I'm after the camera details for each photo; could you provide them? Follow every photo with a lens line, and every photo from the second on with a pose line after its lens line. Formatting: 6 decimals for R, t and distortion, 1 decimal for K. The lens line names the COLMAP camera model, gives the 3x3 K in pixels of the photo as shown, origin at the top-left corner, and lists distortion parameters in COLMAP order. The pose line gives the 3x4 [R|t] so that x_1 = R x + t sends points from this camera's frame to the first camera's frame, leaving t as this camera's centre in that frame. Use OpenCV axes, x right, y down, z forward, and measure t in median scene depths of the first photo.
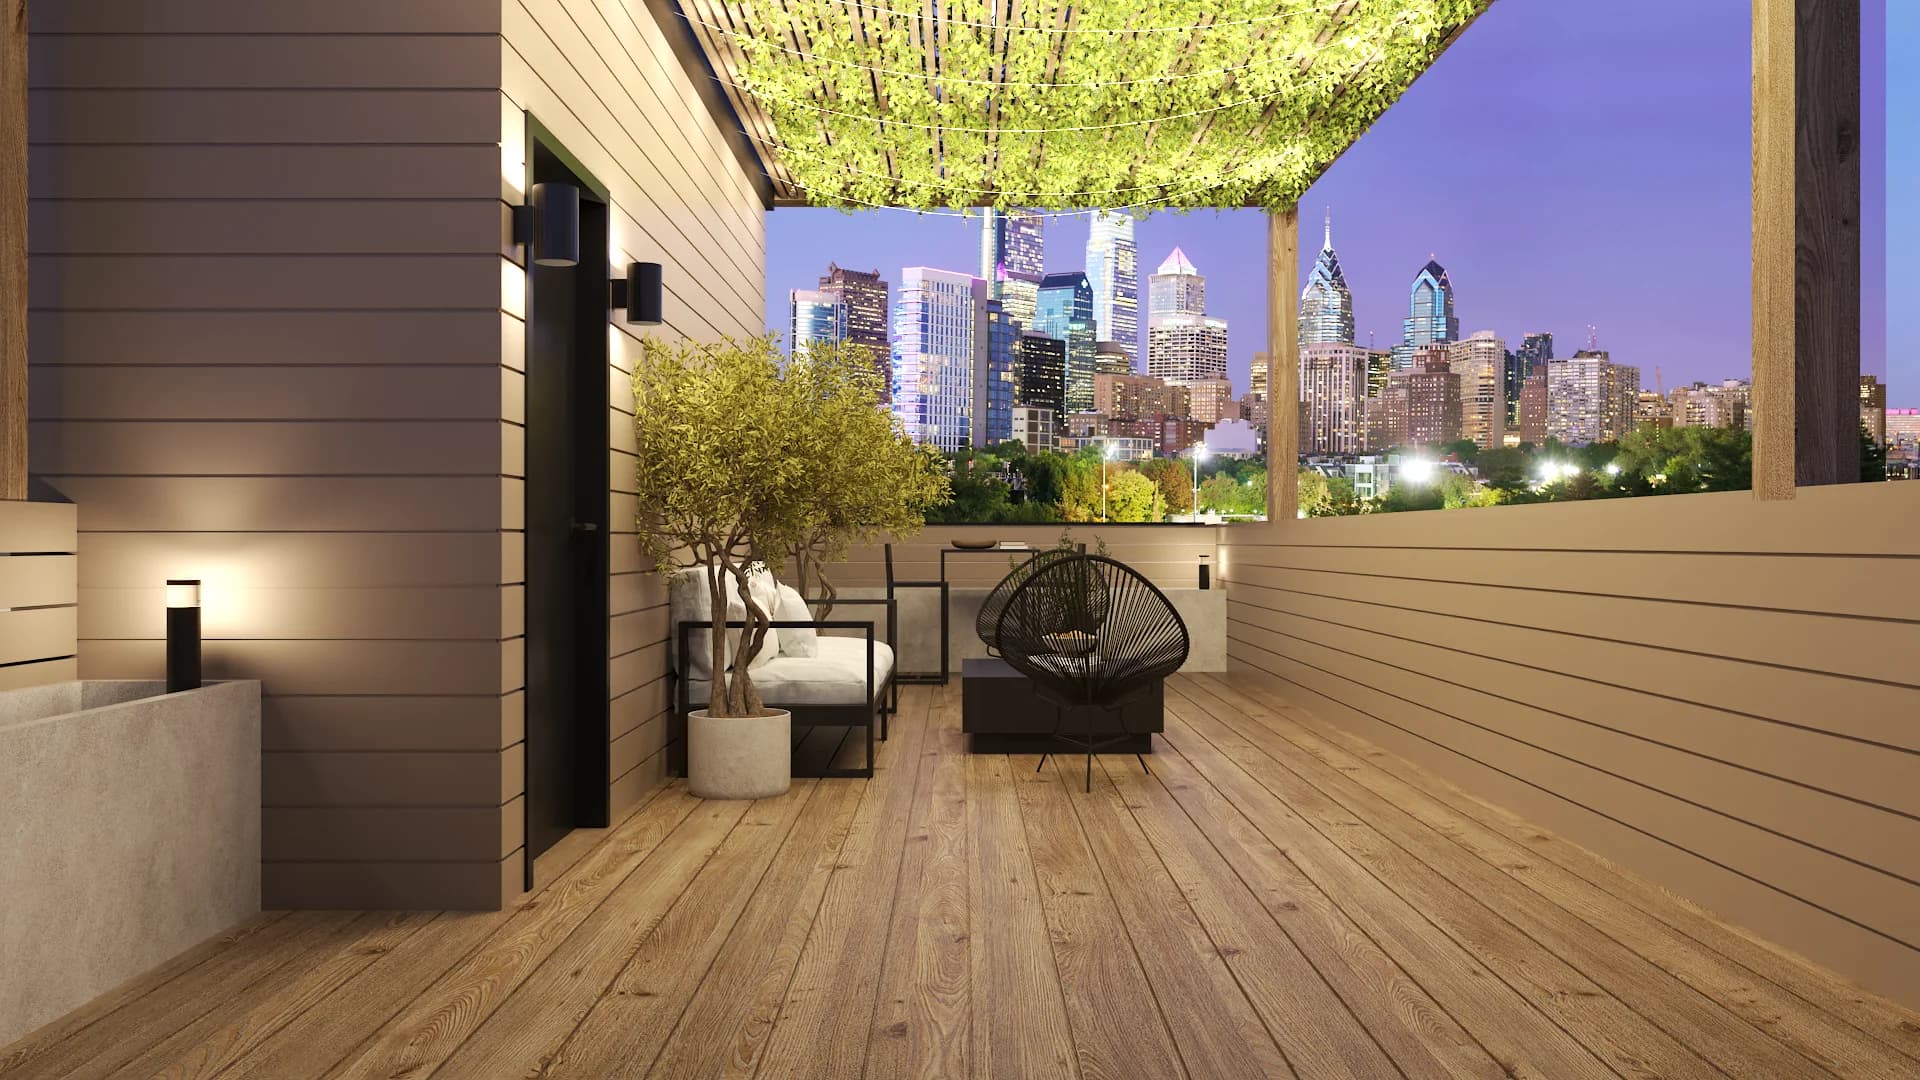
lens RADIAL K [[1578.9, 0, 960.0], [0, 1578.9, 540.0], [0, 0, 1]] dist [0.009653, -0.004815]
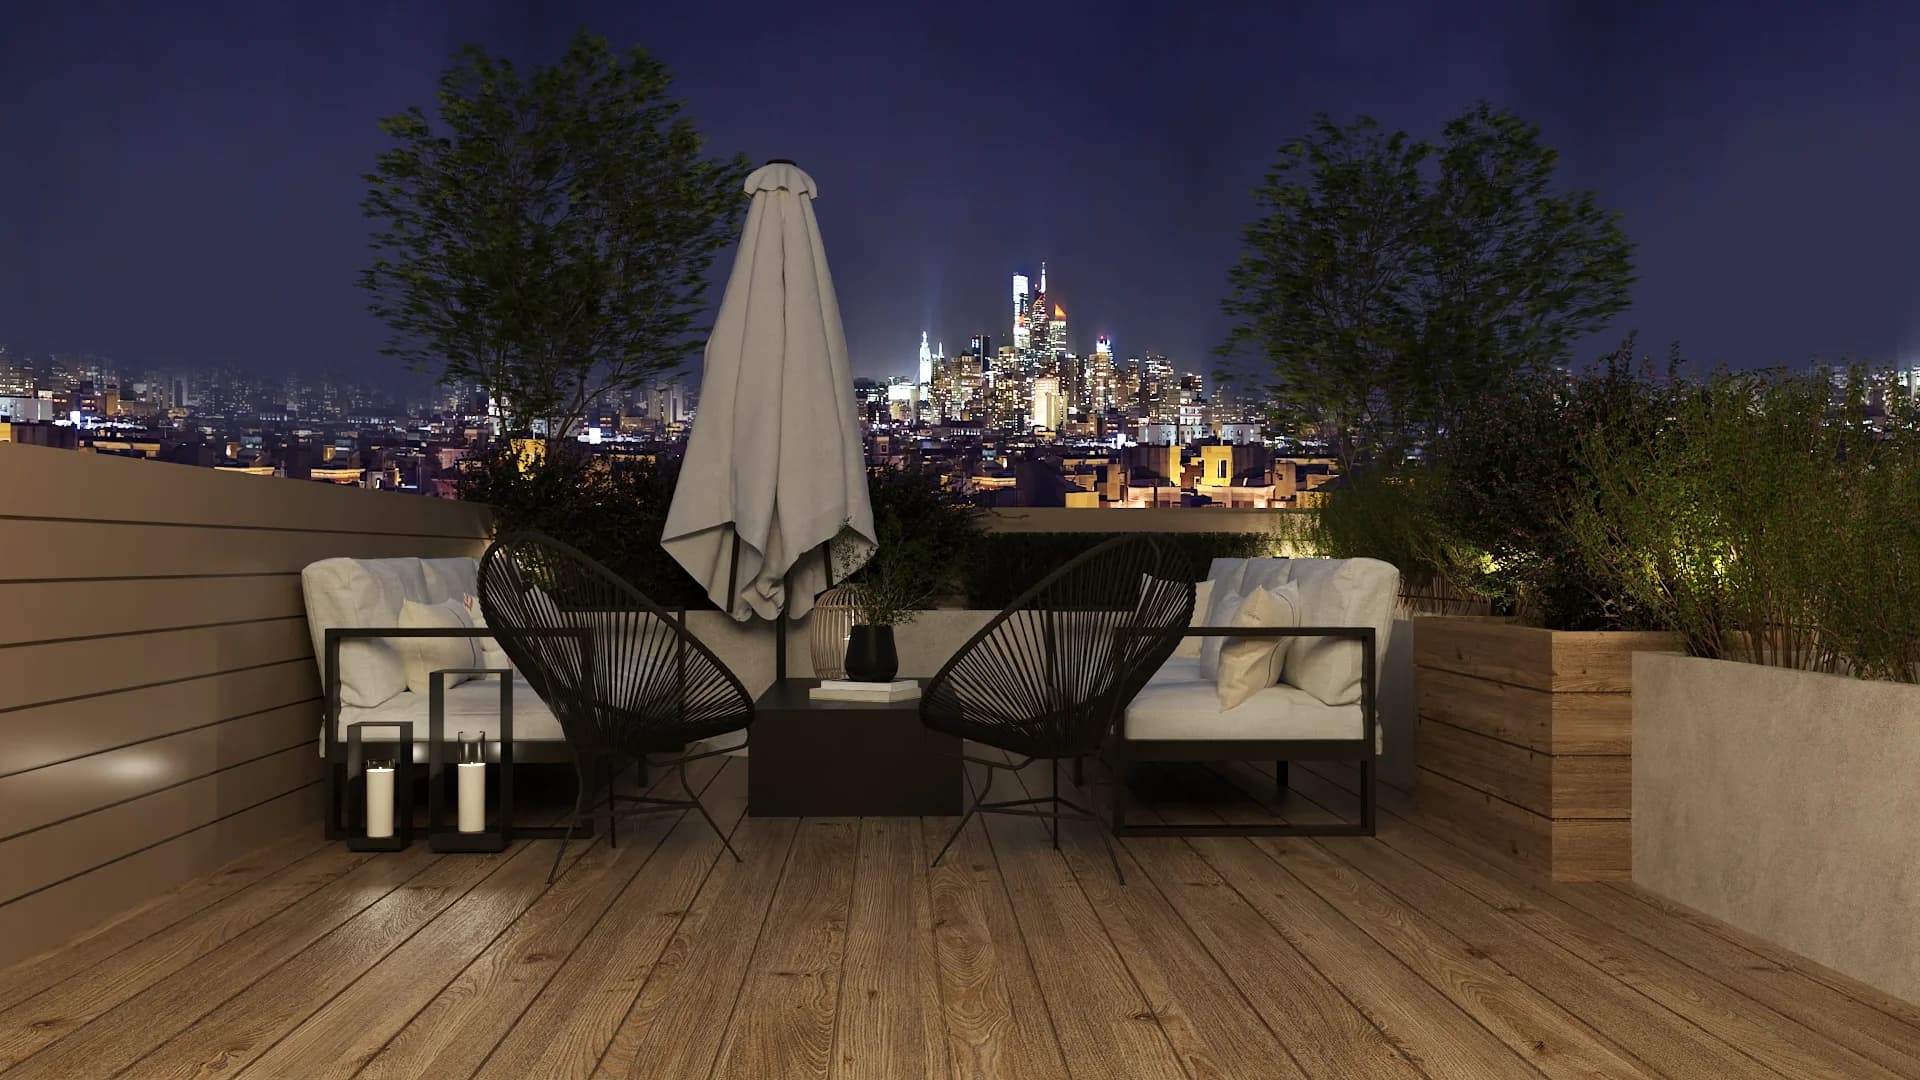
lens RADIAL K [[1578.9, 0, 960.0], [0, 1578.9, 540.0], [0, 0, 1]] dist [0.009653, -0.004815]
pose [[-0.999194, 0.000227, -0.040146, 0.024659], [0.000587, 0.999960, -0.008950, 0.025709], [0.040142, -0.008967, -0.999154, 1.756884]]
